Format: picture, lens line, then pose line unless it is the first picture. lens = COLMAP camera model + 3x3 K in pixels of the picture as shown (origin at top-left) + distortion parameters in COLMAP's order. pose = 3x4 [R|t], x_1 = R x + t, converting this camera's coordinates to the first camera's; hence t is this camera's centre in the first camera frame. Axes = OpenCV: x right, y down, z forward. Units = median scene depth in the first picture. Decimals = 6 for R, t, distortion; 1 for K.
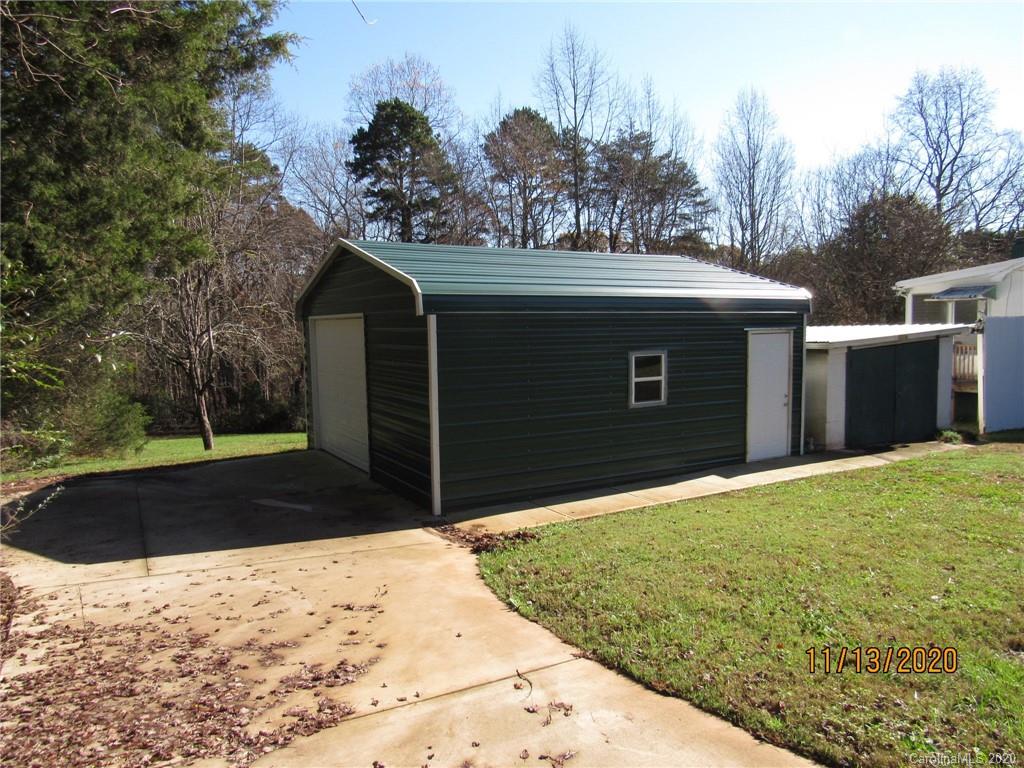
lens RADIAL K [[726.1, 0, 513.3], [0, 726.1, 381.5], [0, 0, 1]] dist [-0.024340, 0.003807]
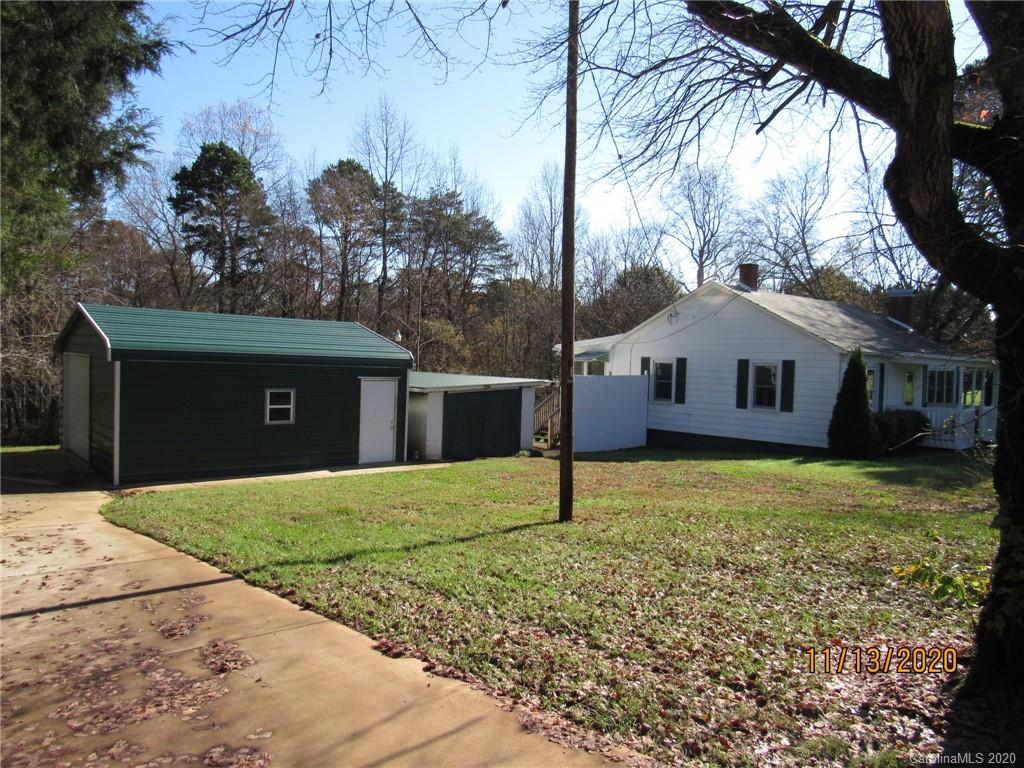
lens RADIAL K [[726.1, 0, 512.2], [0, 726.1, 386.5], [0, 0, 1]] dist [-0.024340, 0.003807]
pose [[0.981451, 0.045910, 0.186136, 0.084850], [-0.039512, 0.998499, -0.037941, -0.001554], [-0.187598, 0.029883, 0.981791, -0.139520]]
